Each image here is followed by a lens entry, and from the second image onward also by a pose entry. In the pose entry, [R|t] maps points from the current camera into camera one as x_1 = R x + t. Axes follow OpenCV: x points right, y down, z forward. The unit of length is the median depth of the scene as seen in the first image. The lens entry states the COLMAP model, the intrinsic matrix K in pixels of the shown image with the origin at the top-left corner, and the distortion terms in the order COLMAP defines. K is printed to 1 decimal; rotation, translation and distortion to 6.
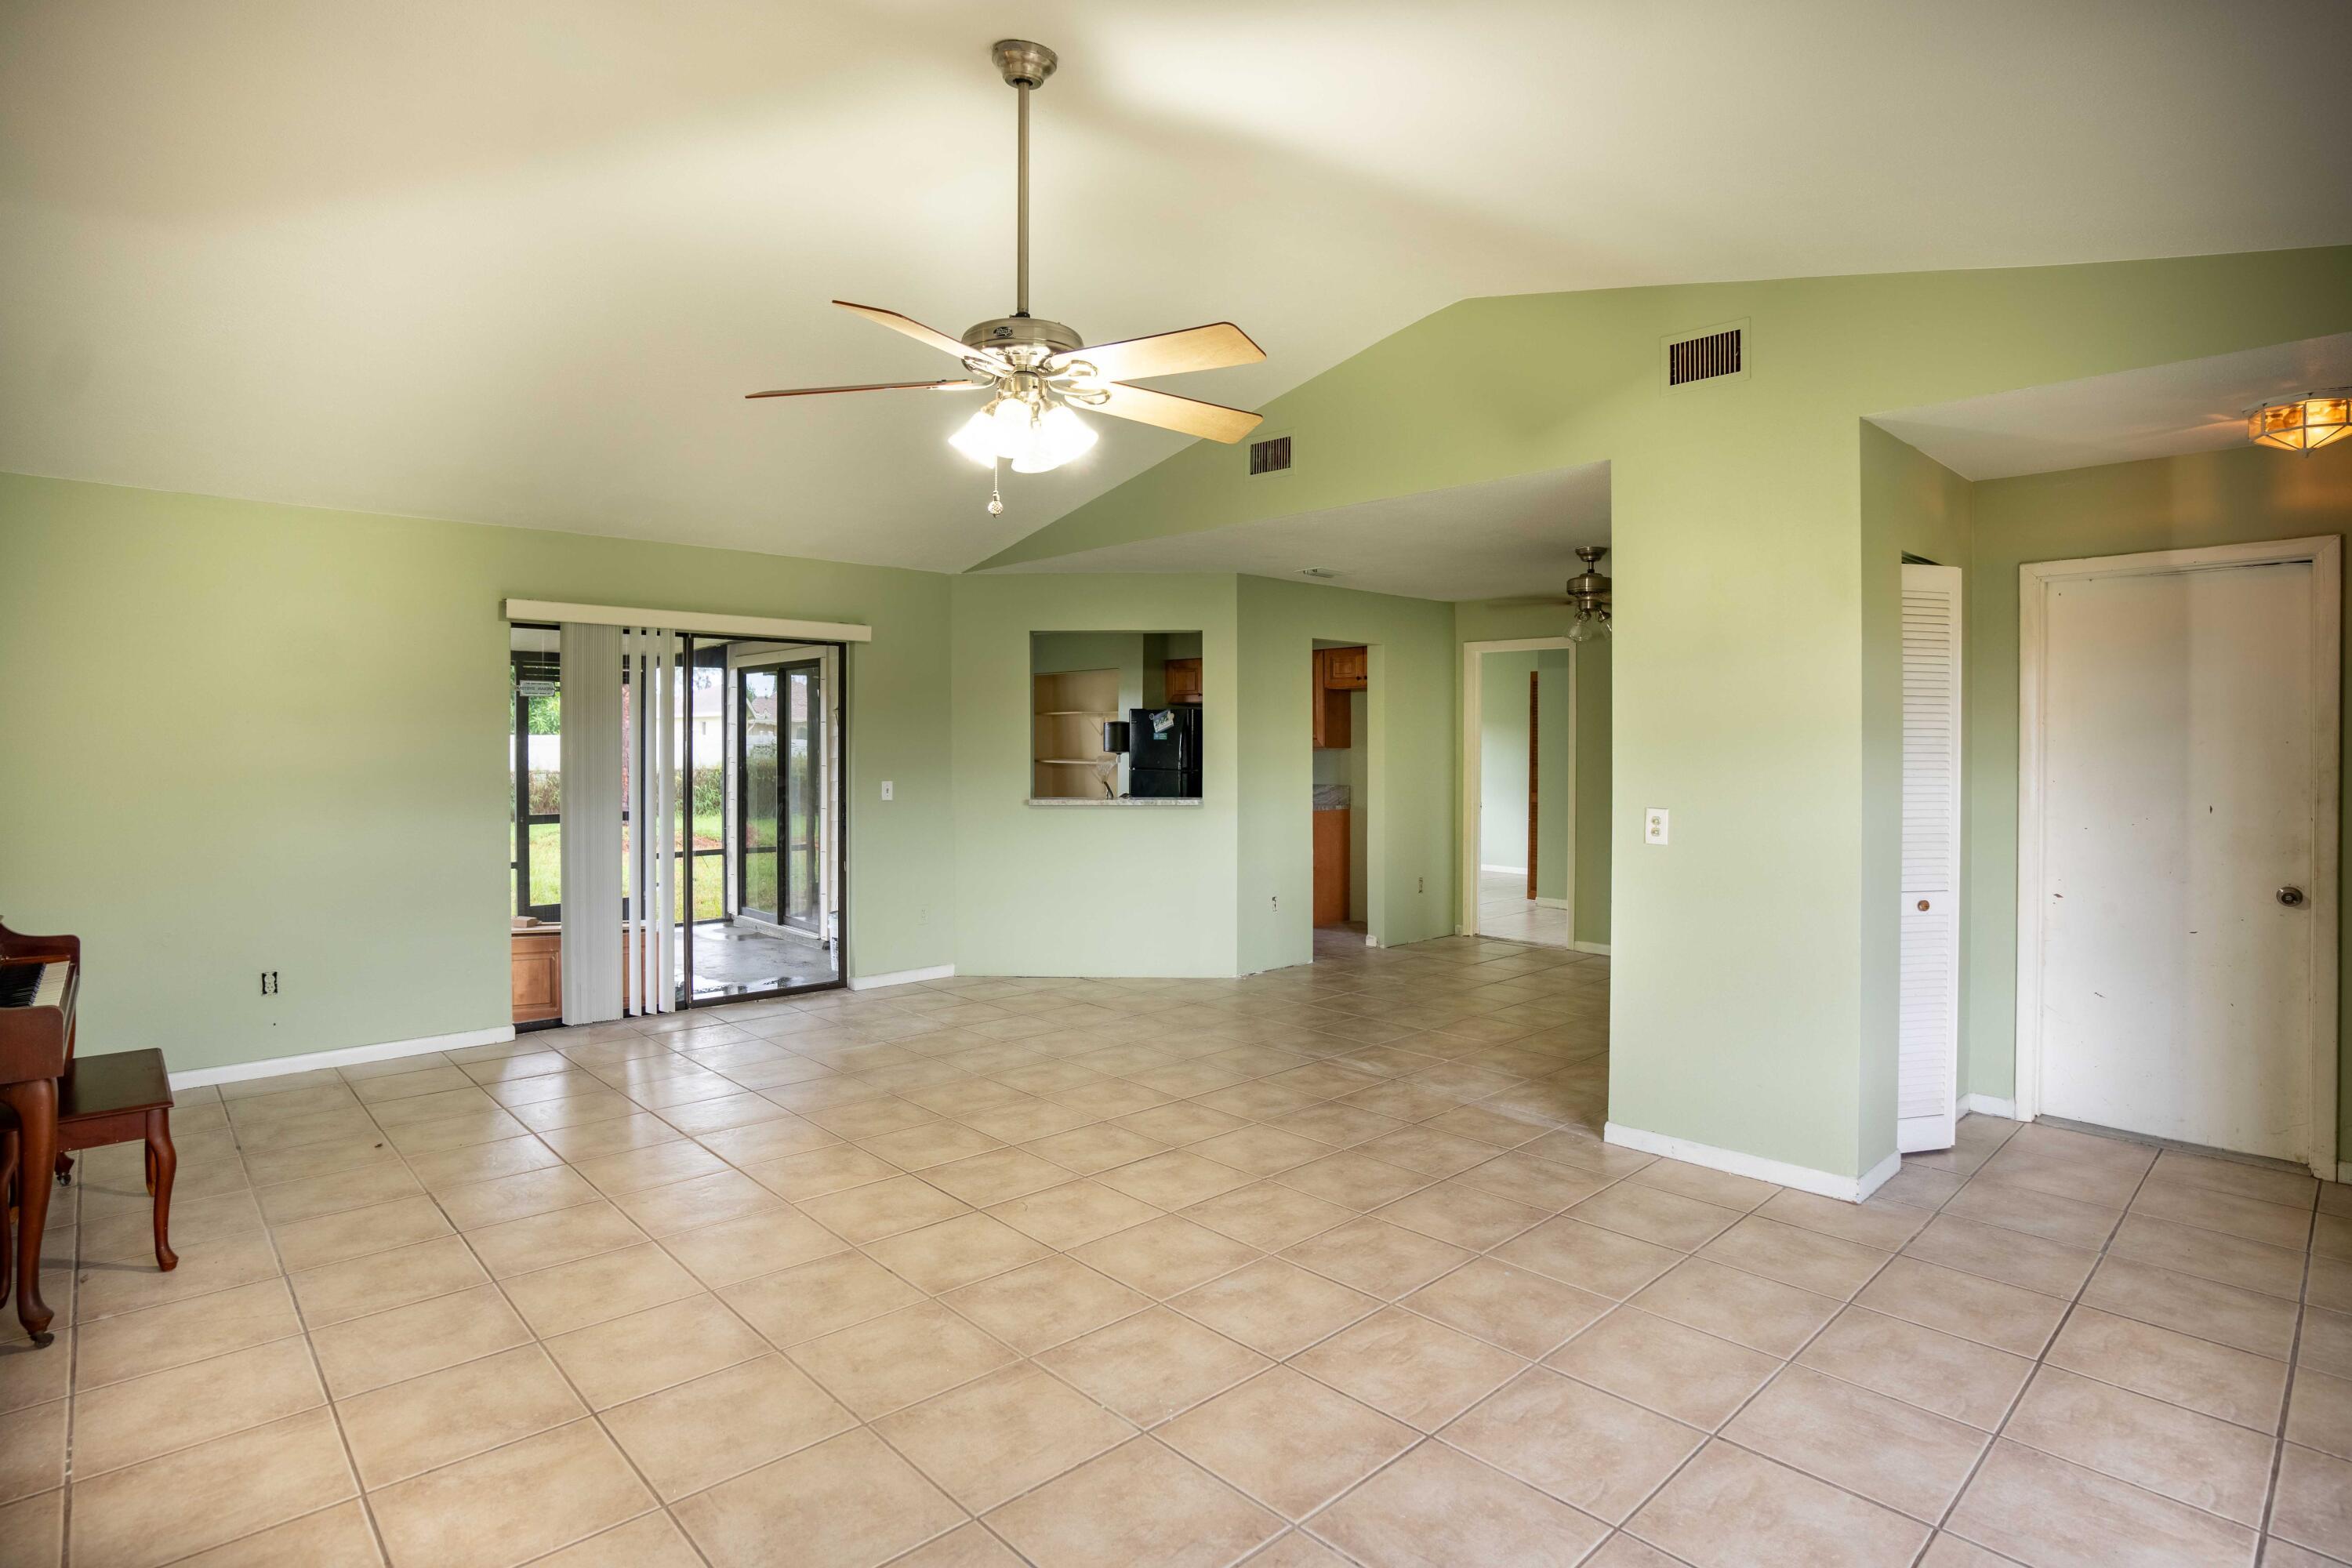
lens RADIAL K [[1177.8, 0, 1173.9], [0, 1177.8, 744.3], [0, 0, 1]] dist [-0.081837, 0.040859]
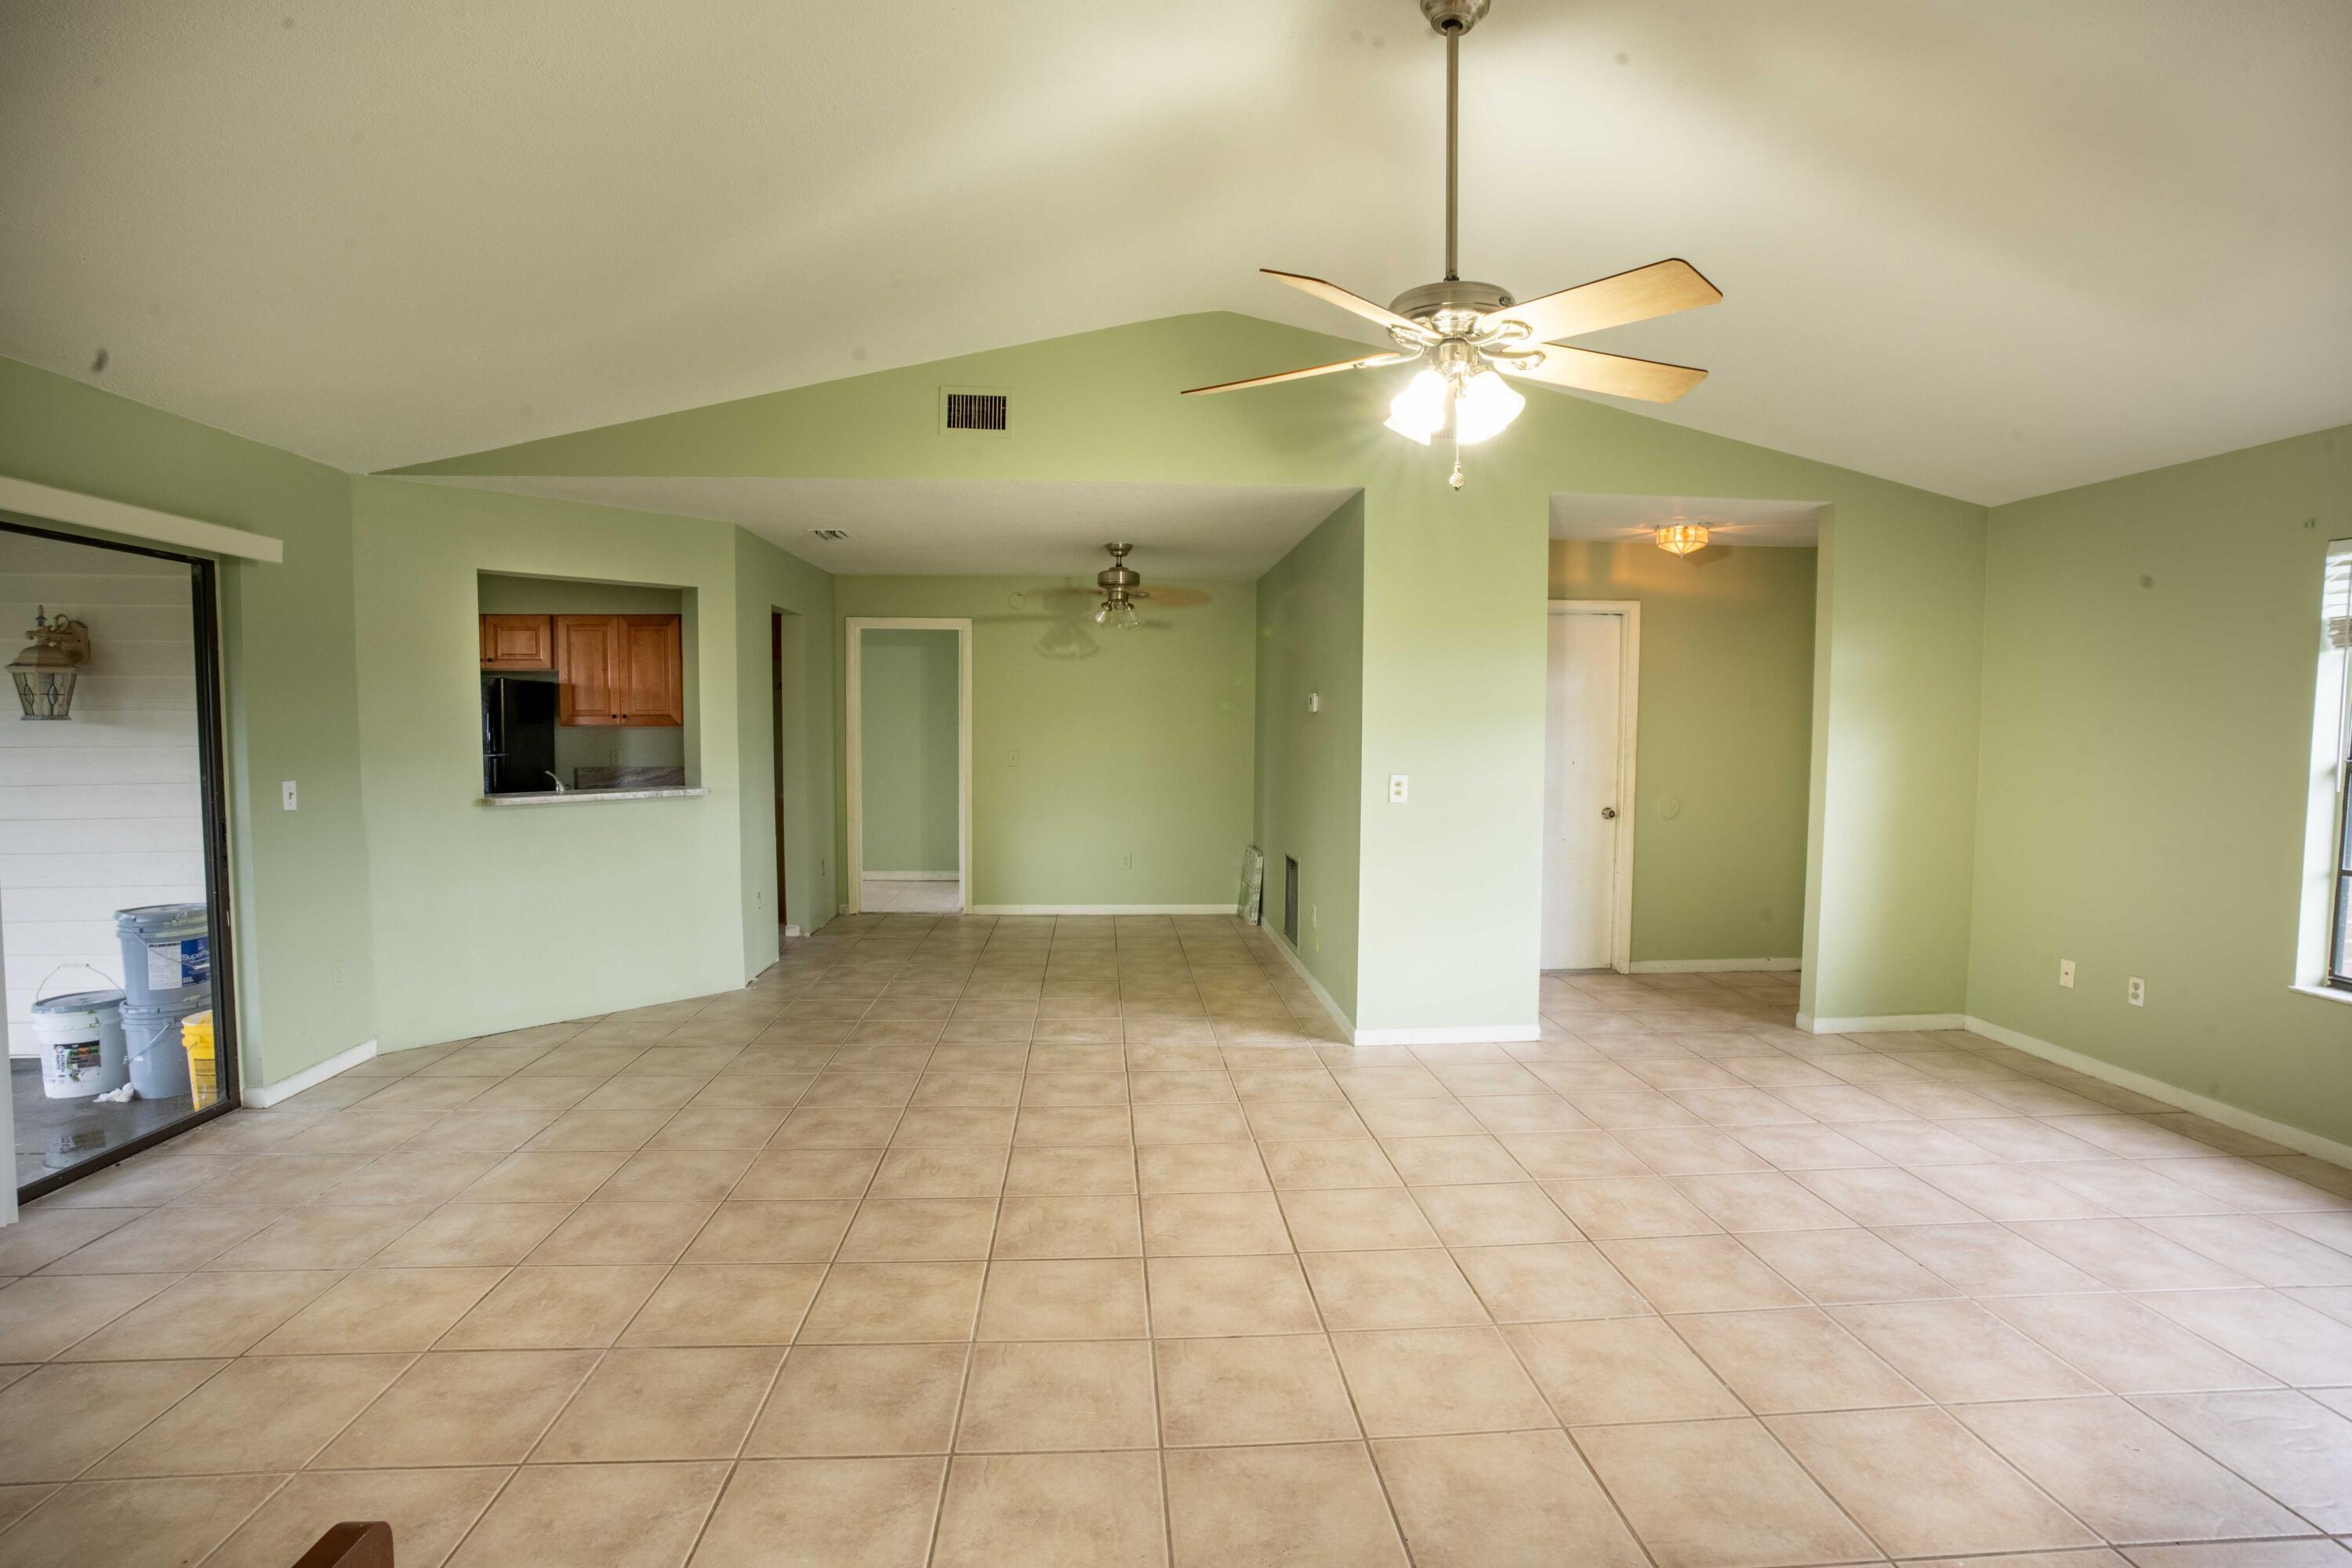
lens RADIAL K [[1153.0, 0, 1169.1], [0, 1153.0, 788.9], [0, 0, 1]] dist [-0.055133, 0.000587]
pose [[0.637202, -0.045358, 0.769361, -0.690407], [-0.001559, 0.998189, 0.060140, -0.003824], [-0.770695, -0.039520, 0.635977, 0.386353]]
